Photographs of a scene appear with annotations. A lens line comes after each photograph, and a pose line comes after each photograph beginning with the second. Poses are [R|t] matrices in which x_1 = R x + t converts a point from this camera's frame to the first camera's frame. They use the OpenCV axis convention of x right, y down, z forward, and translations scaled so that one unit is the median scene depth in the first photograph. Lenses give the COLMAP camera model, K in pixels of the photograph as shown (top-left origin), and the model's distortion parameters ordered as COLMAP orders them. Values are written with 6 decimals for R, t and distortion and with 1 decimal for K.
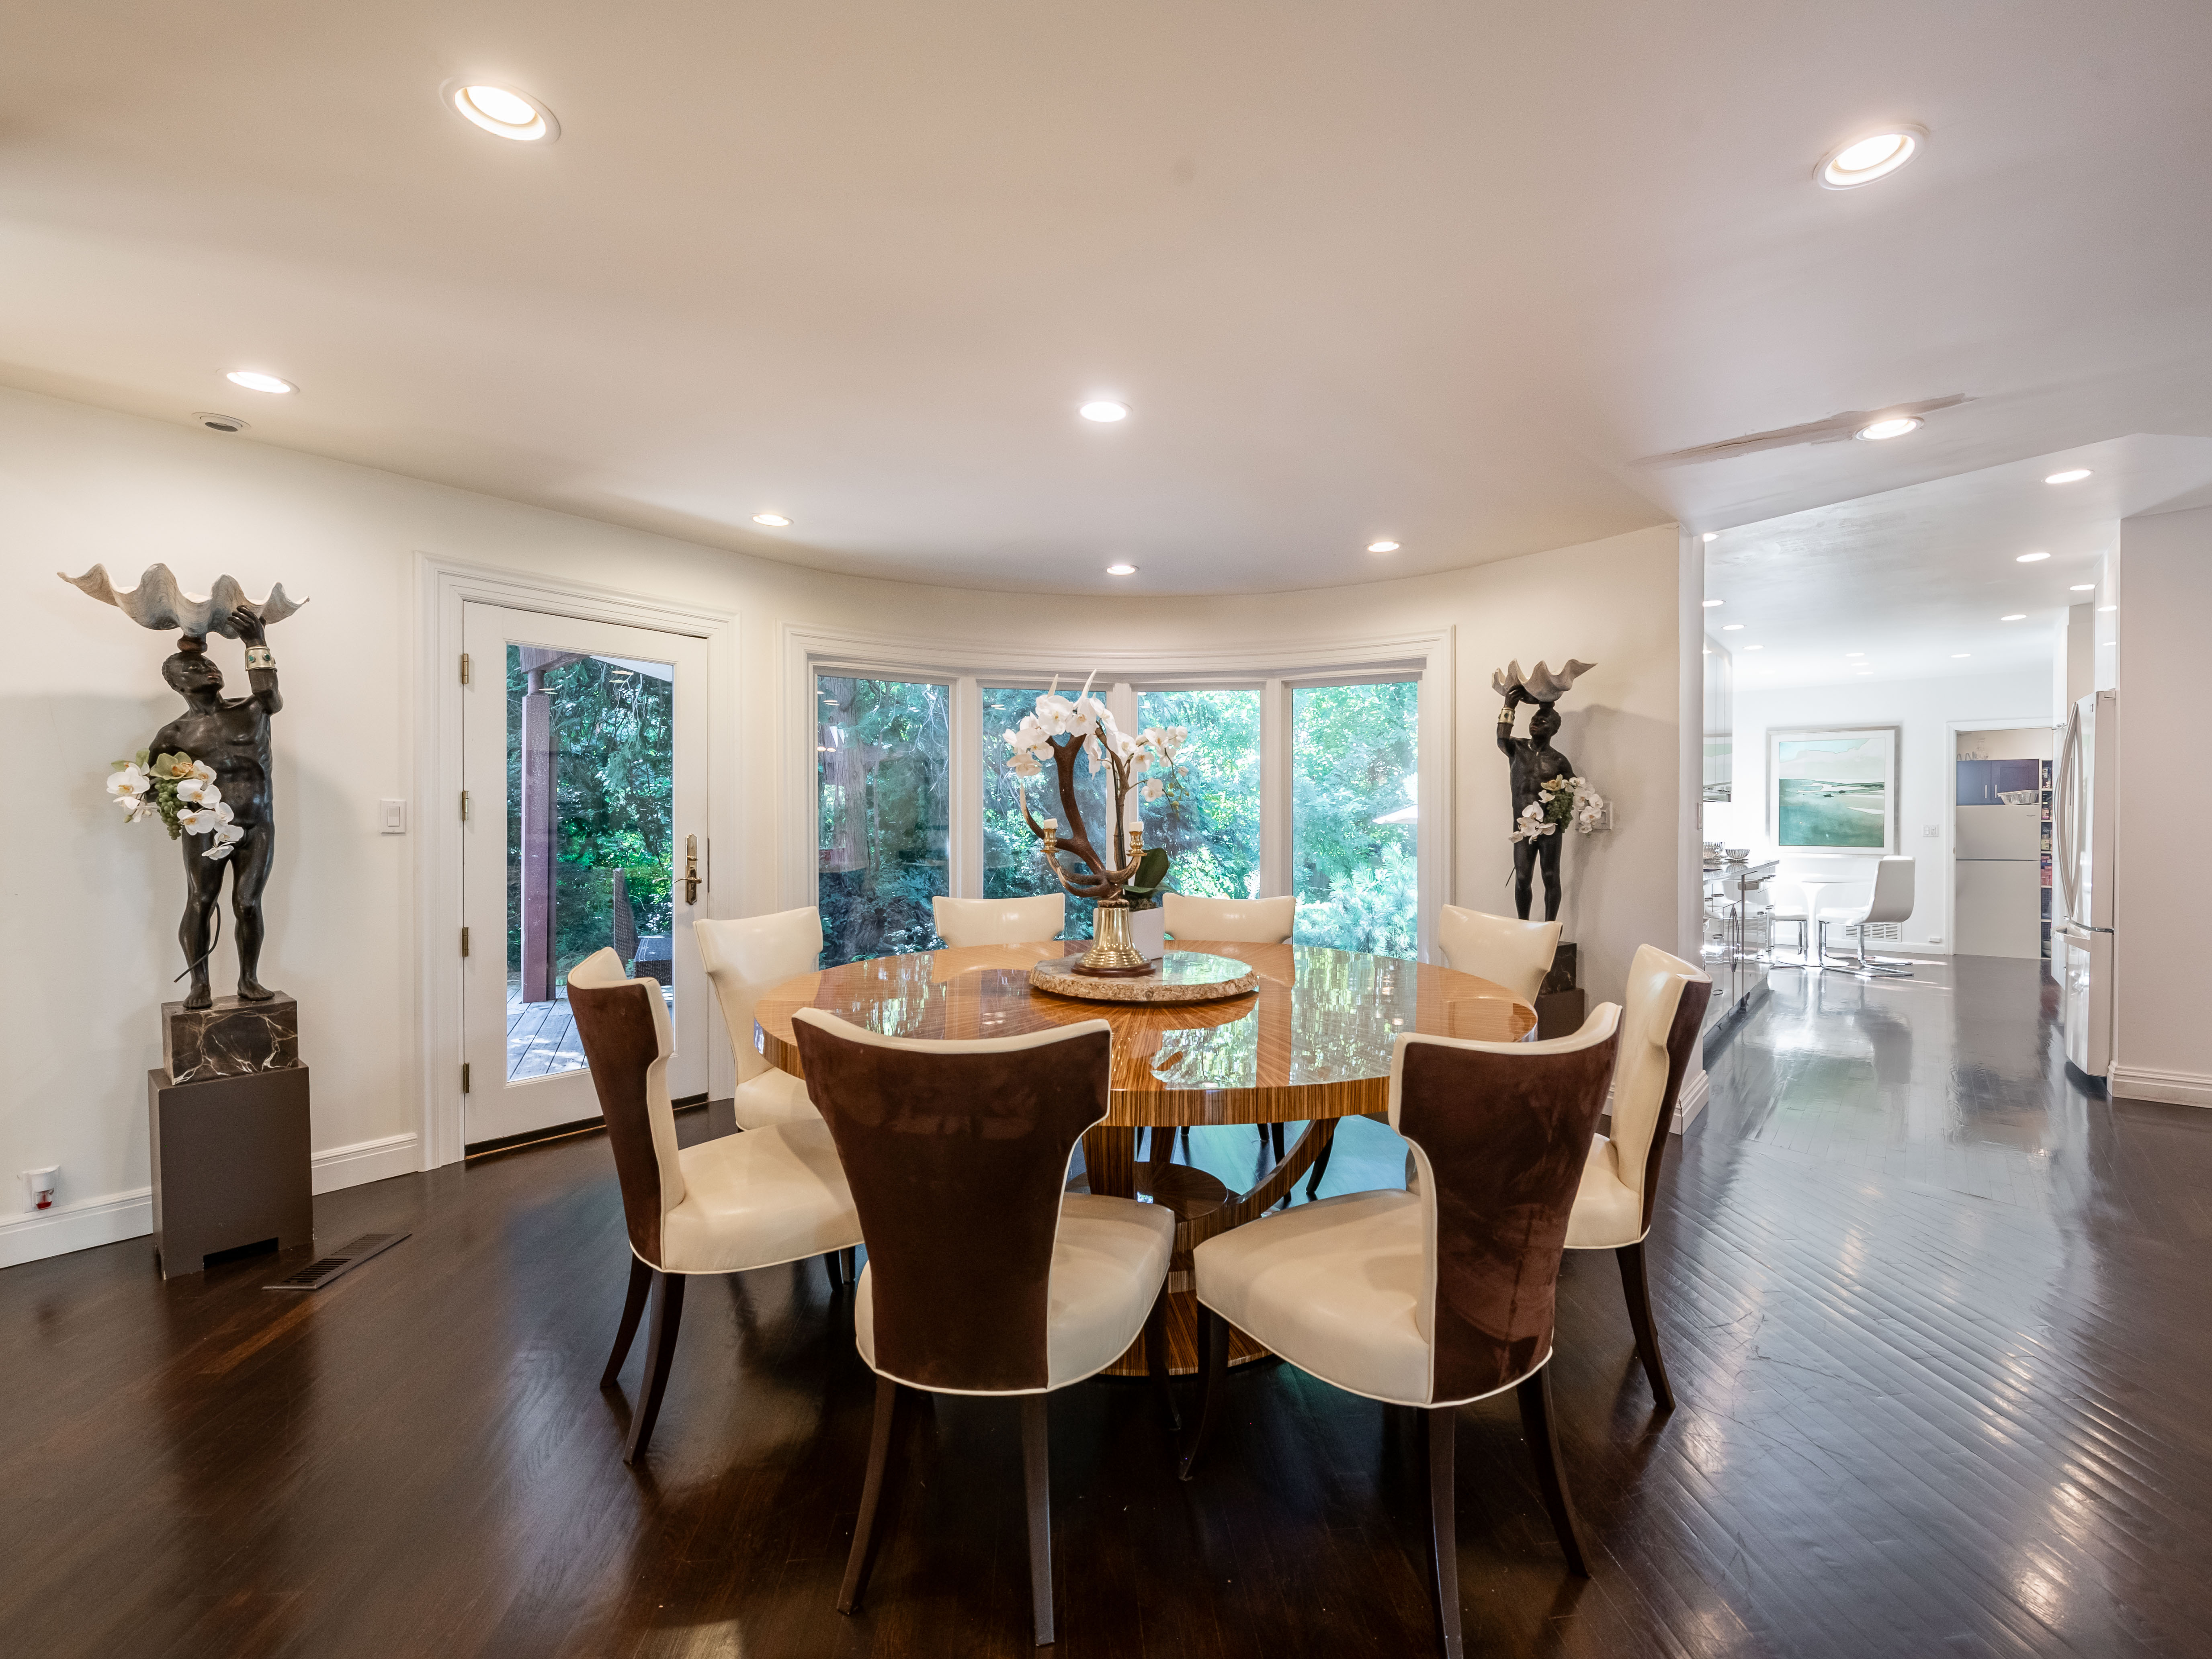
lens RADIAL K [[1000.2, 0, 1111.8], [0, 1000.2, 826.3], [0, 0, 1]] dist [-0.001446, -0.000428]
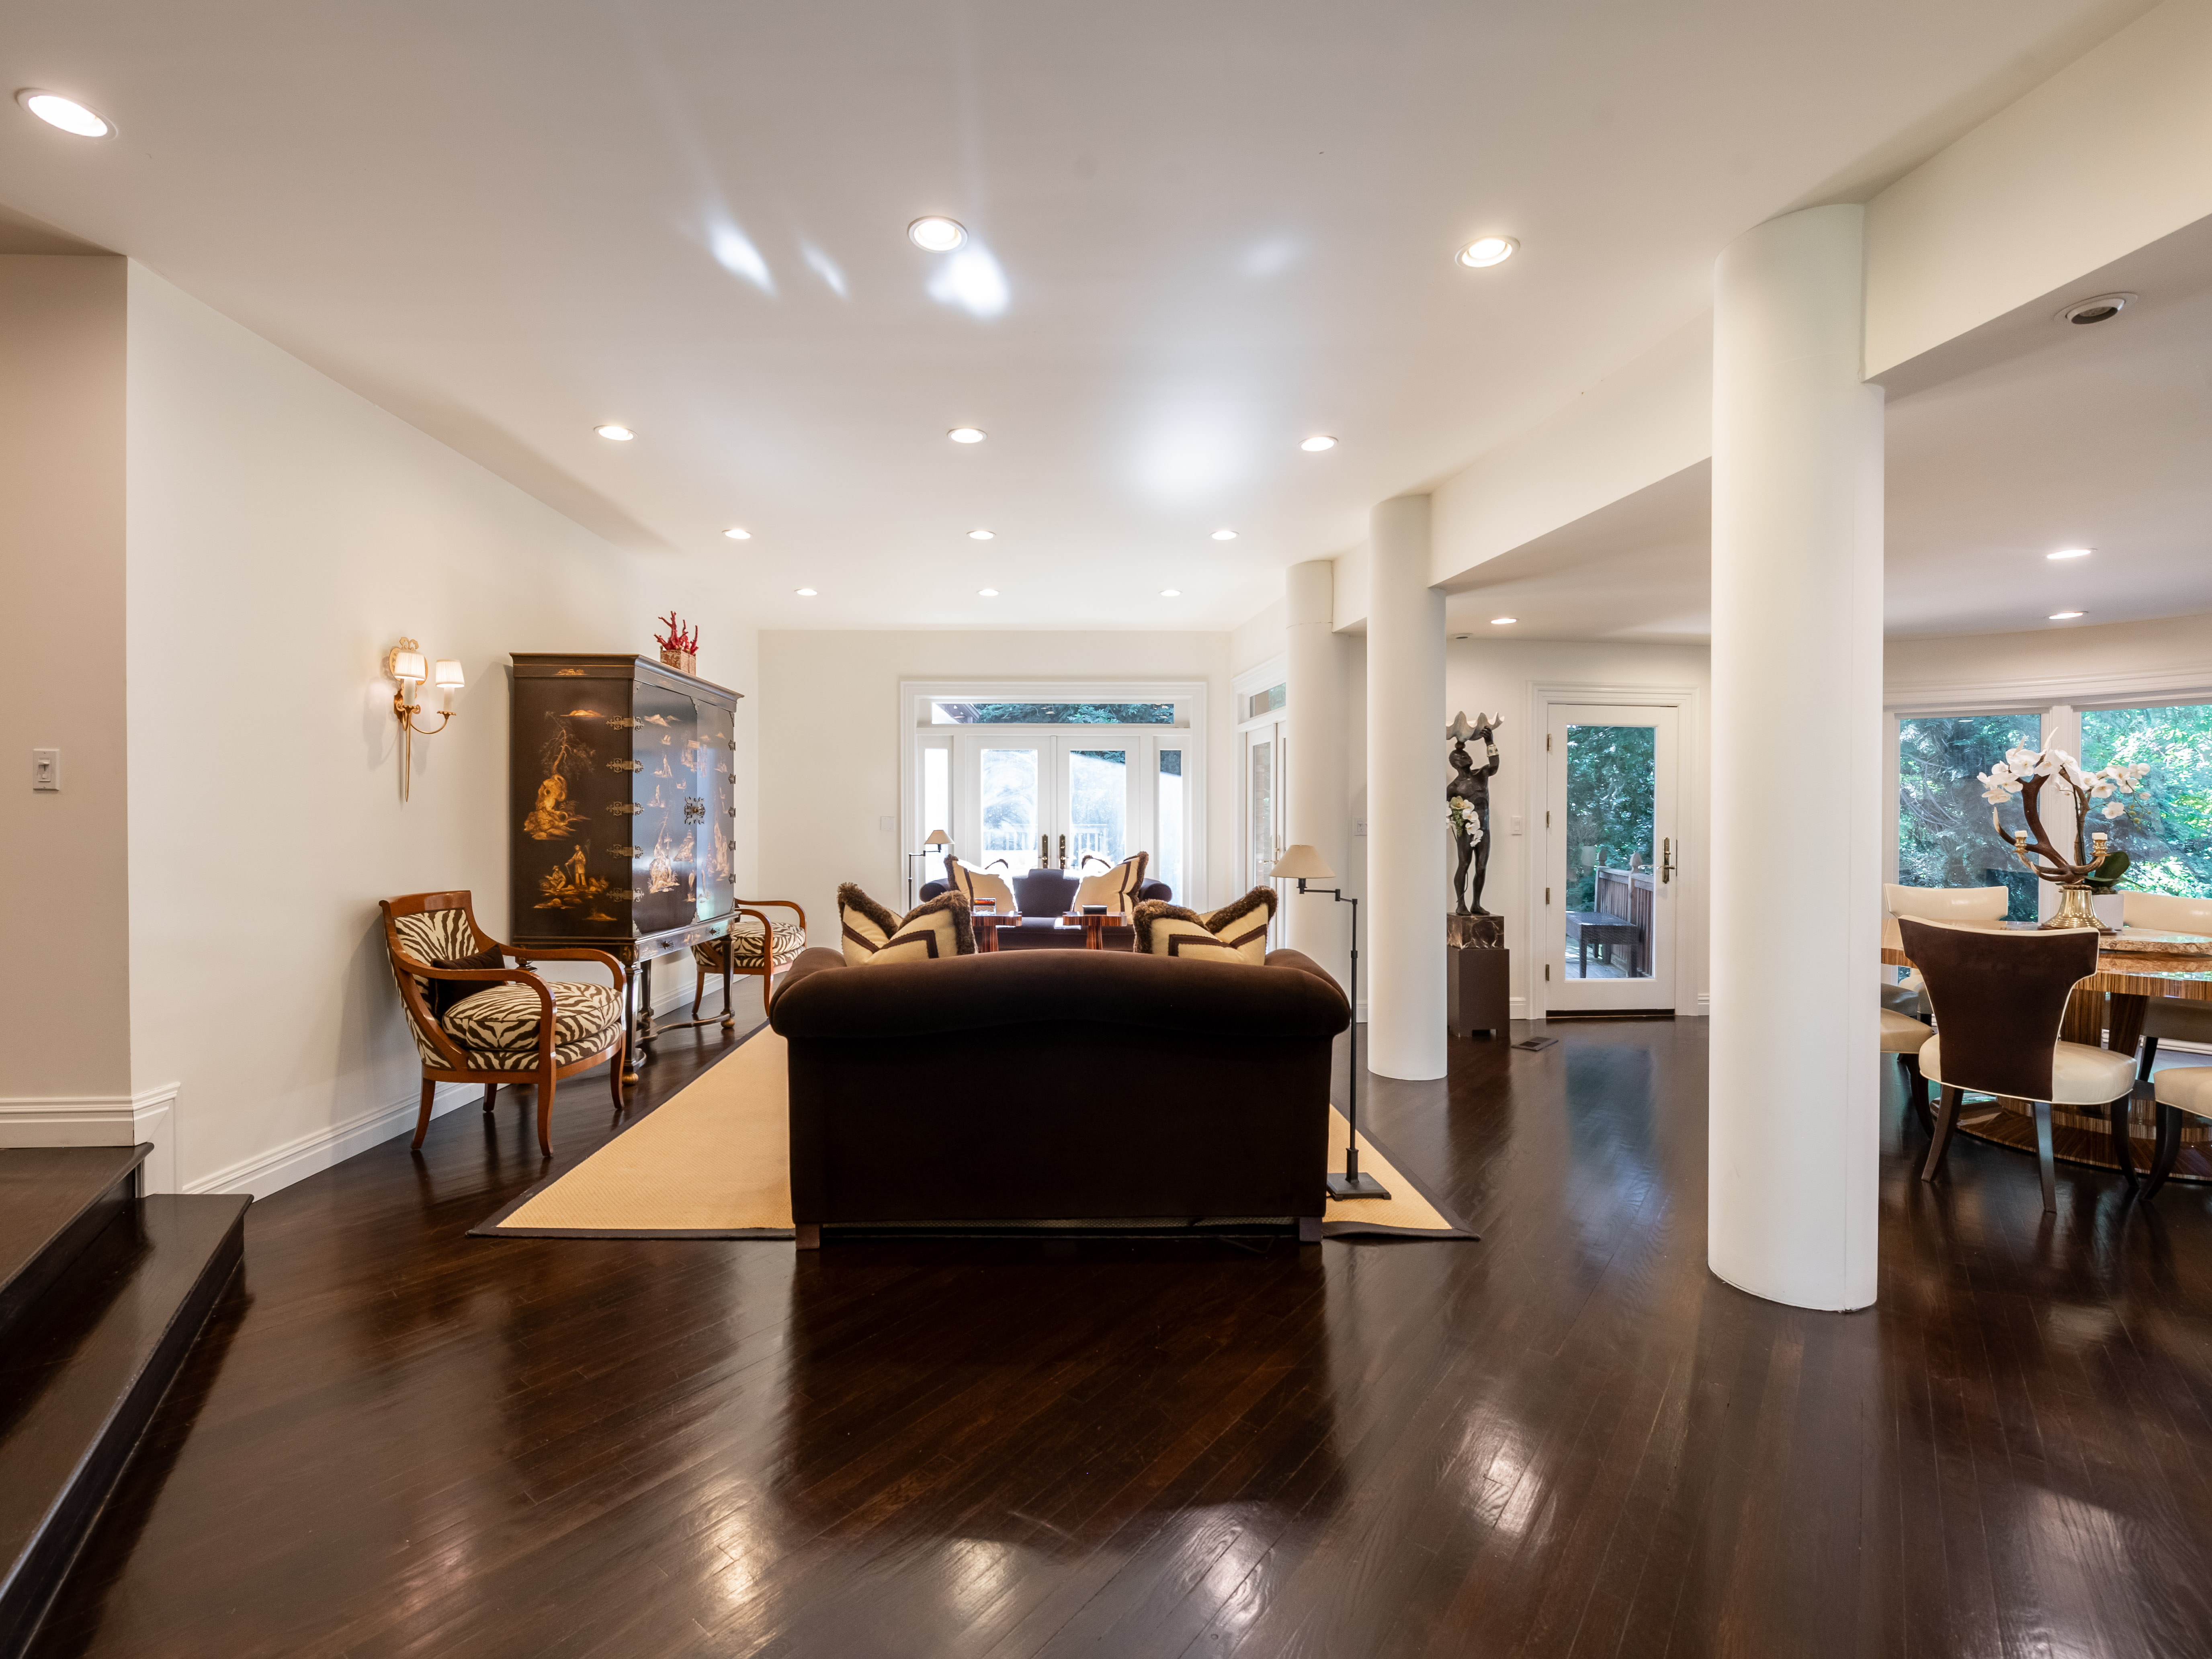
lens RADIAL K [[941.5, 0, 1110.6], [0, 941.5, 827.4], [0, 0, 1]] dist [0.001027, -0.003212]
pose [[0.727021, 0.006831, -0.686581, -0.062963], [-0.007322, 0.999971, 0.002196, -0.004082], [0.686576, 0.003430, 0.727050, -0.752247]]
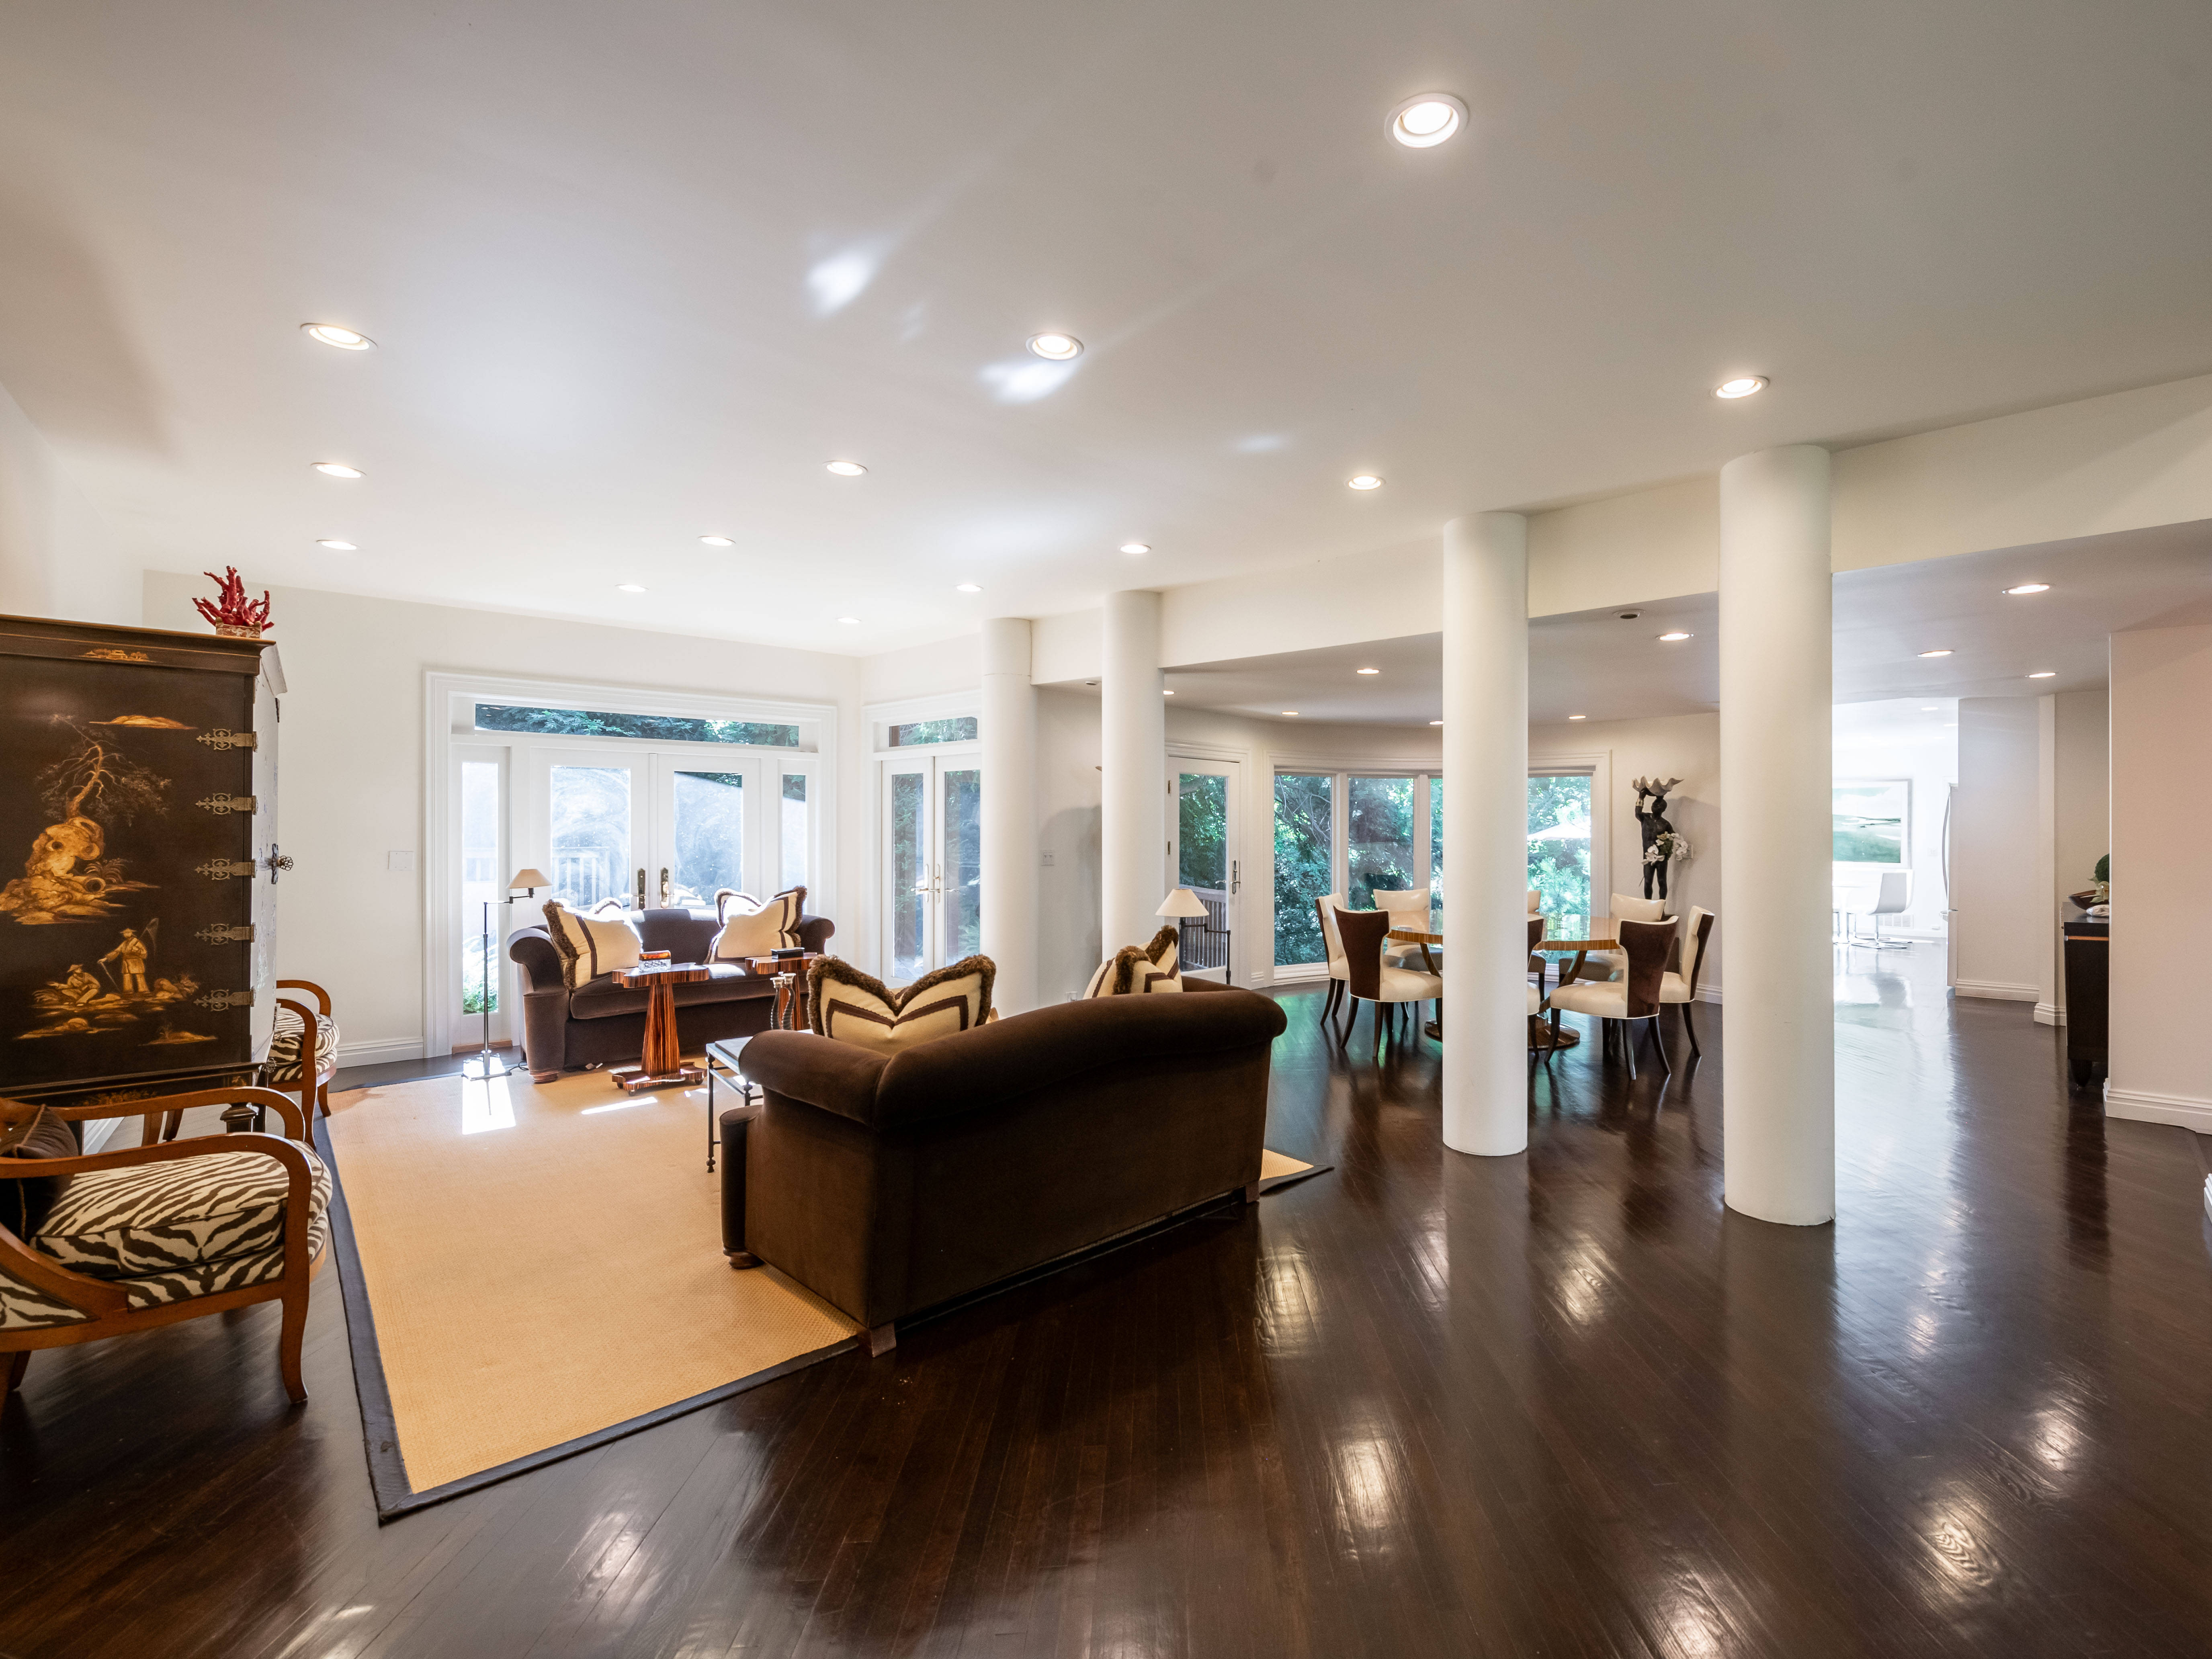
lens RADIAL K [[902.4, 0, 1239.4], [0, 902.4, 828.9], [0, 0, 1]] dist [-0.000163, -0.003081]
pose [[0.999533, 0.001418, -0.030524, -0.428850], [-0.001694, 0.999958, -0.009027, -0.045317], [0.030510, 0.009075, 0.999493, -1.013457]]
